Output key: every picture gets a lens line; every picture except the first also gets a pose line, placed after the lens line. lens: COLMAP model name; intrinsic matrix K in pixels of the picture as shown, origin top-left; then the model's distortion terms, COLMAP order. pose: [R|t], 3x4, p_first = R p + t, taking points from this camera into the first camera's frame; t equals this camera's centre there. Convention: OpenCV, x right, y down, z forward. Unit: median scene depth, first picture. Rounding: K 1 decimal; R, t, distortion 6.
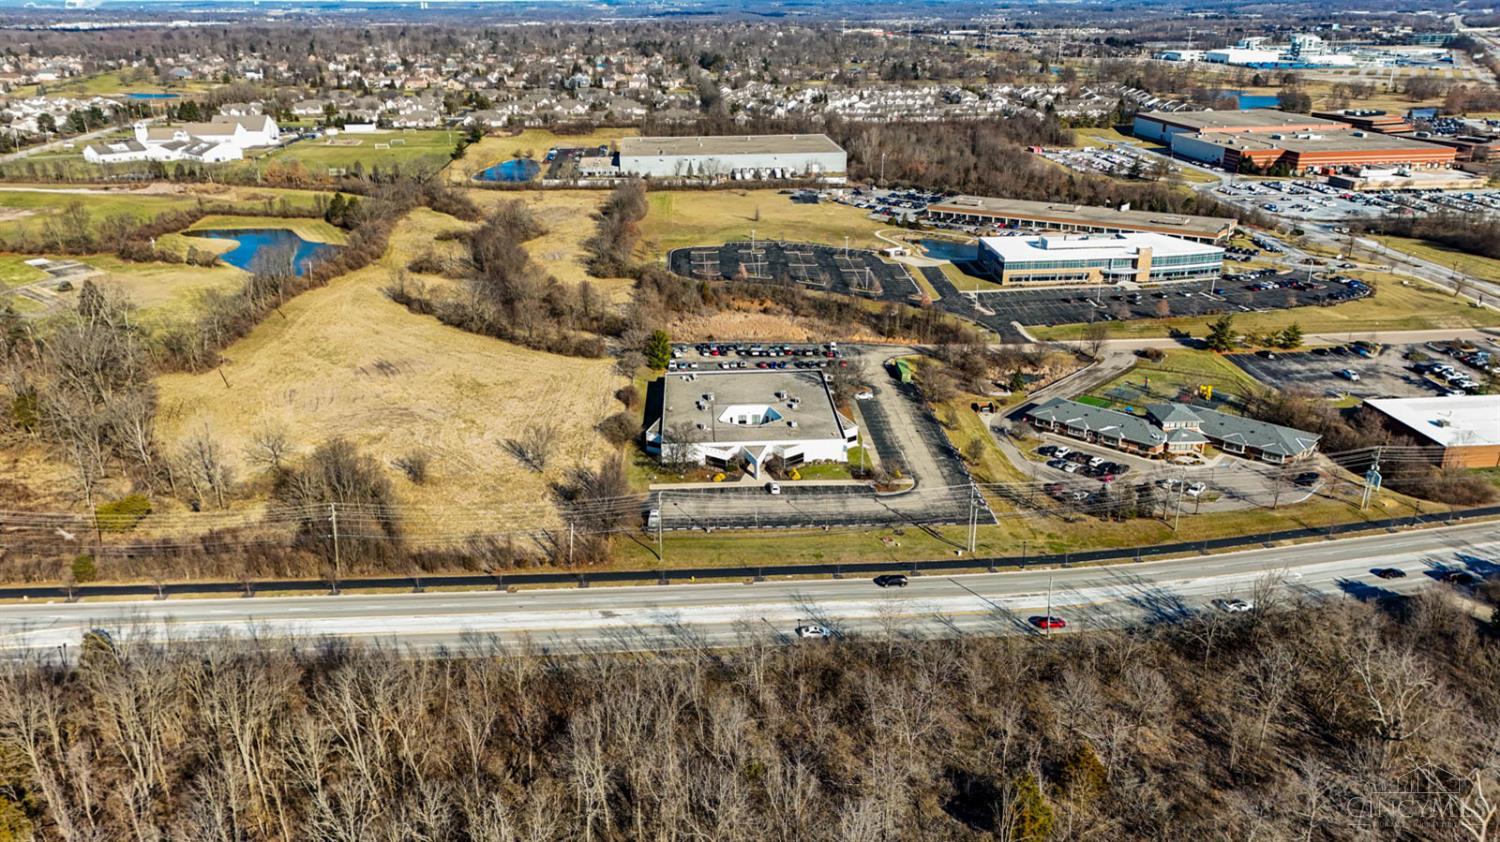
lens RADIAL K [[1091.8, 0, 747.7], [0, 1091.8, 421.9], [0, 0, 1]] dist [0.085278, -0.078655]
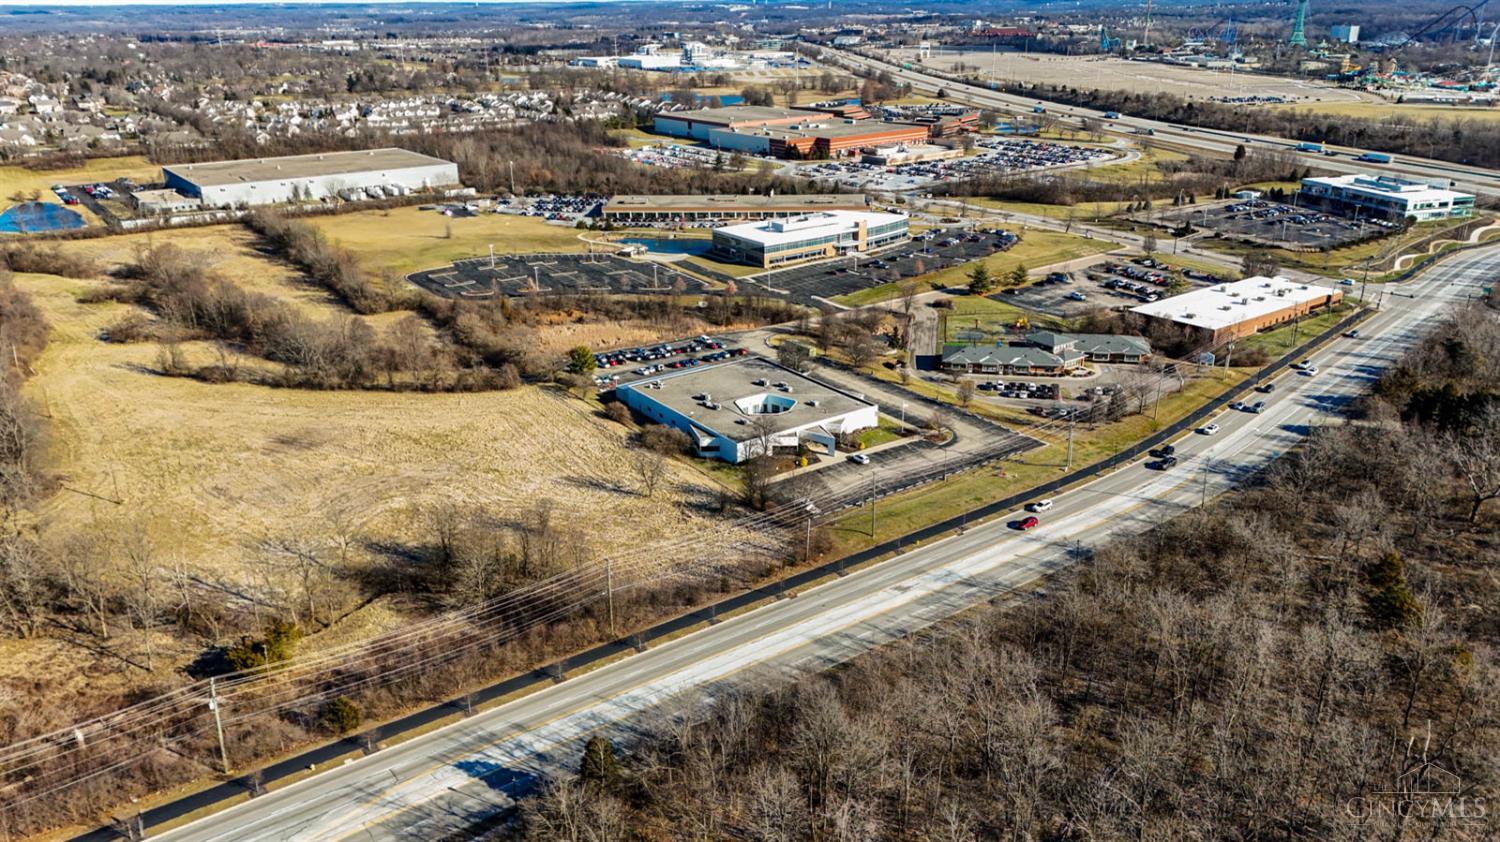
lens RADIAL K [[1091.8, 0, 753.5], [0, 1091.8, 424.6], [0, 0, 1]] dist [0.085278, -0.078655]
pose [[0.843479, -0.195117, 0.500472, -0.353756], [0.197841, 0.979045, 0.048261, -0.026754], [-0.499402, 0.058307, 0.864406, 0.074646]]
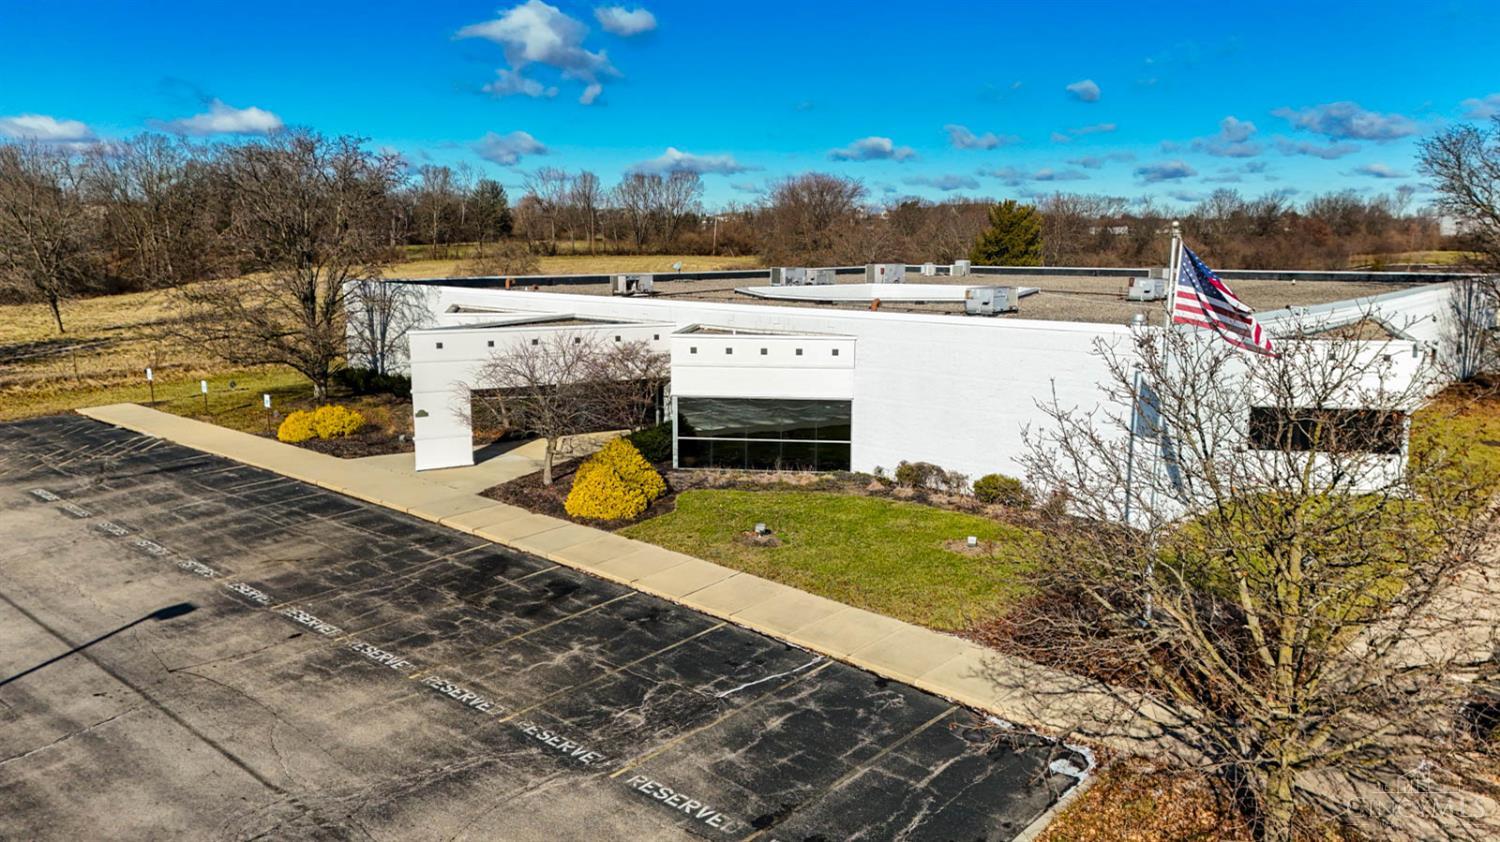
lens RADIAL K [[1091.8, 0, 749.4], [0, 1091.8, 421.7], [0, 0, 1]] dist [0.085278, -0.078655]
pose [[0.710508, 0.125888, -0.692337, 0.089088], [-0.250090, 0.964810, -0.081222, 0.028685], [0.657749, 0.230855, 0.716988, 0.557982]]
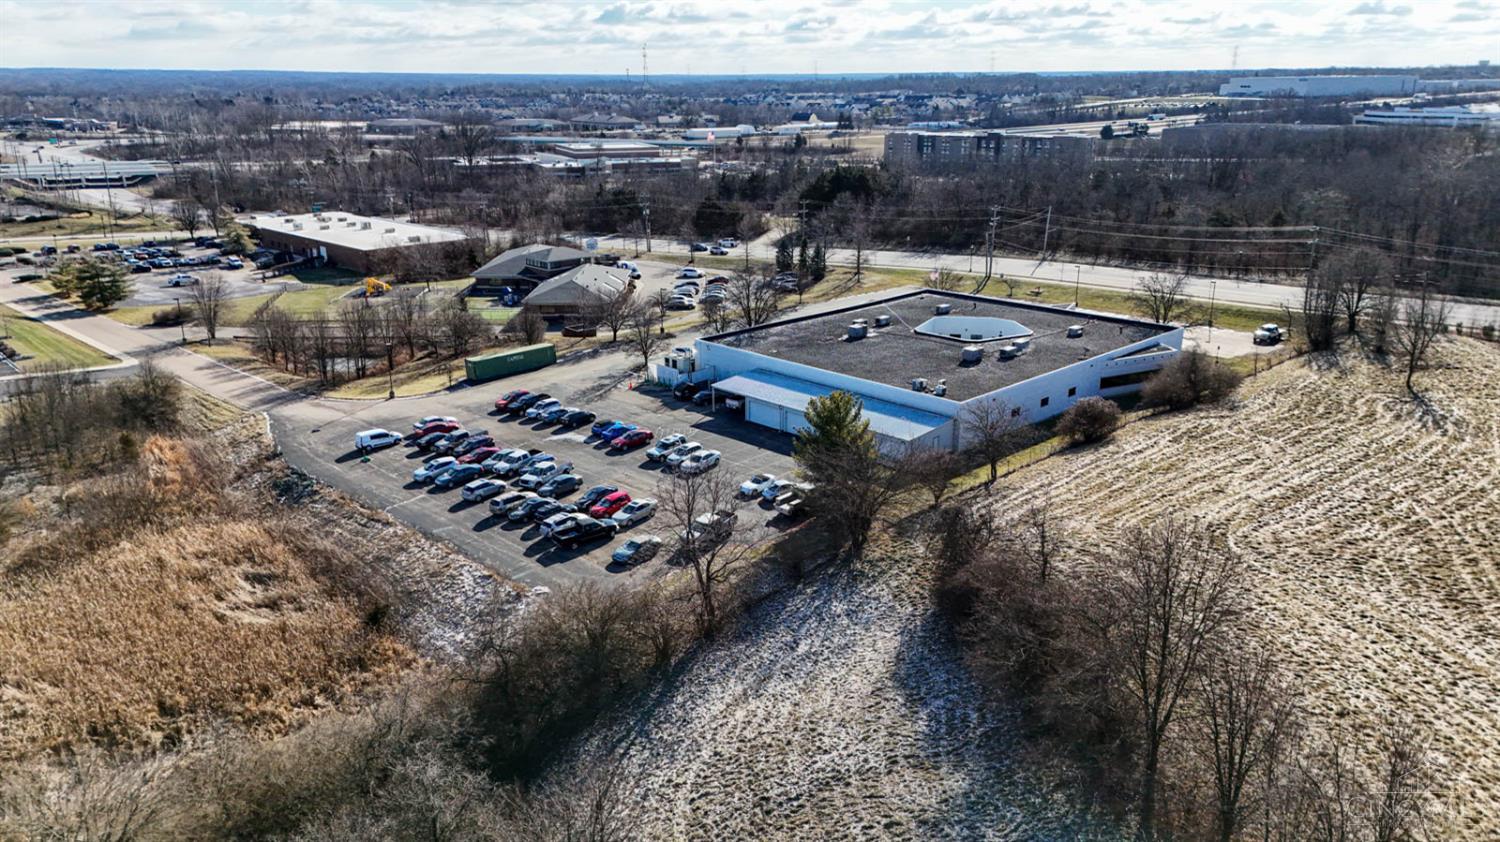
lens RADIAL K [[1091.8, 0, 750.0], [0, 1091.8, 435.3], [0, 0, 1]] dist [0.085278, -0.078655]
pose [[-0.663174, -0.221341, 0.714989, -0.229503], [0.278242, 0.813904, 0.510041, -0.190310], [-0.694825, 0.537185, -0.478173, 0.924821]]
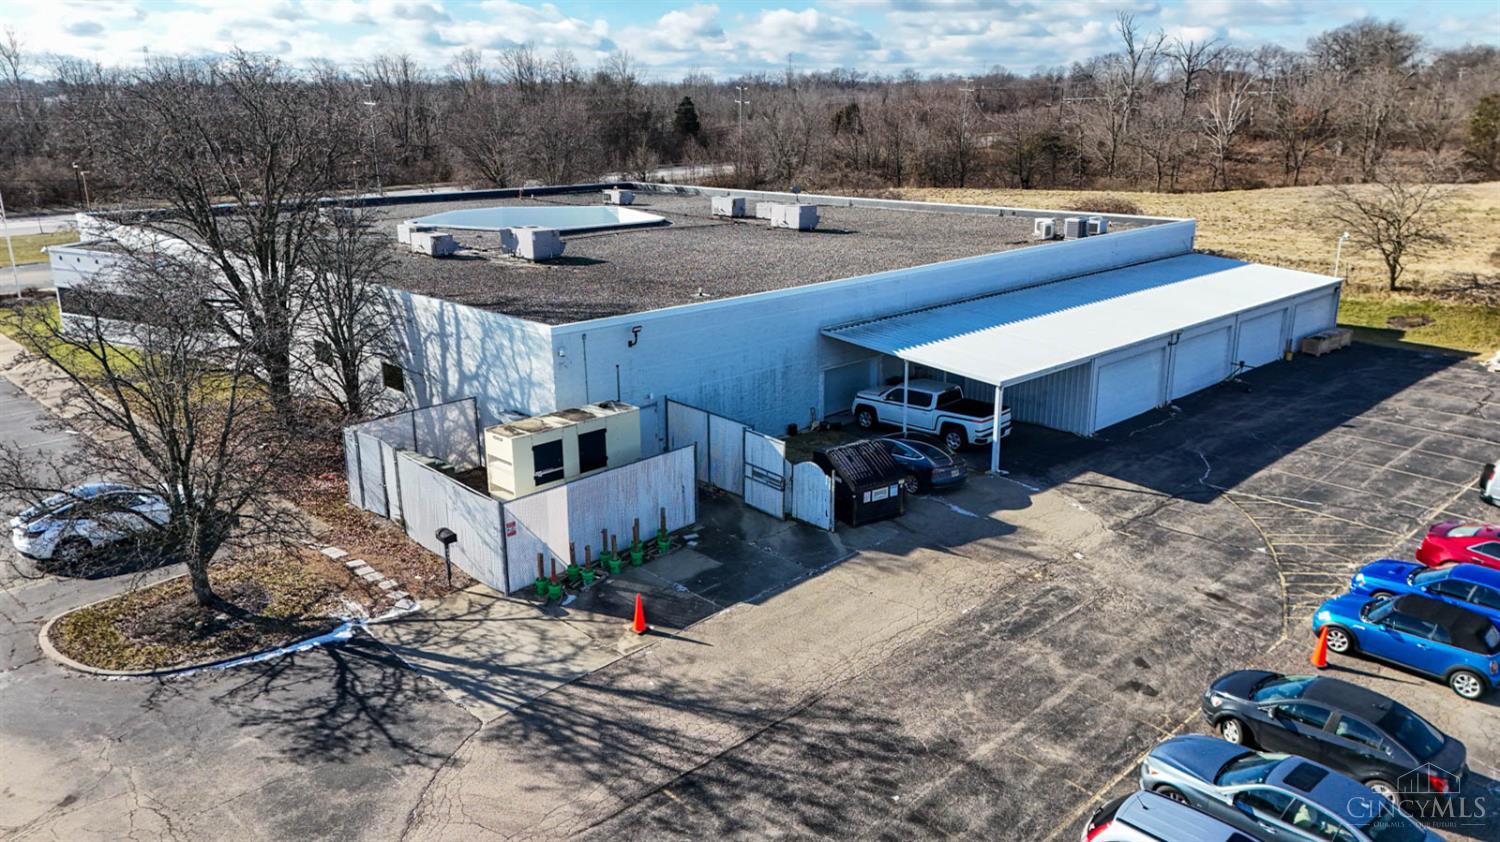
lens RADIAL K [[1091.8, 0, 749.4], [0, 1091.8, 414.1], [0, 0, 1]] dist [0.085278, -0.078655]
pose [[-0.754666, 0.191628, -0.627501, 0.091893], [-0.222058, 0.825358, 0.519109, -0.077194], [0.617389, 0.531096, -0.580317, 0.807218]]
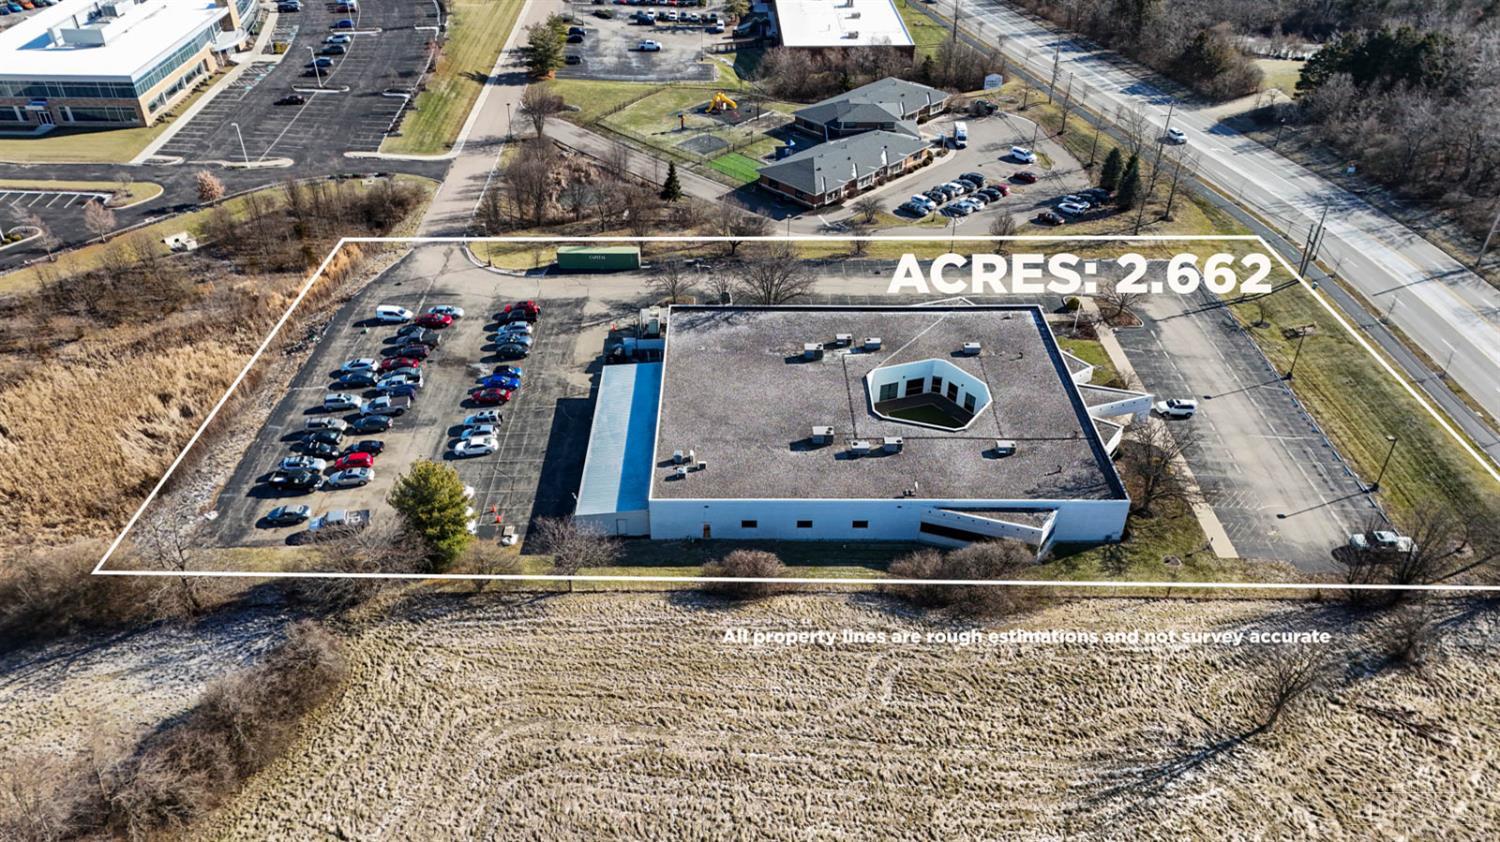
lens RADIAL K [[1091.8, 0, 745.8], [0, 1091.8, 422.3], [0, 0, 1]] dist [0.085278, -0.078655]
pose [[0.041716, -0.567321, 0.822440, -0.283798], [0.353206, 0.778378, 0.519011, -0.191732], [-0.934615, 0.268840, 0.232852, 0.644164]]
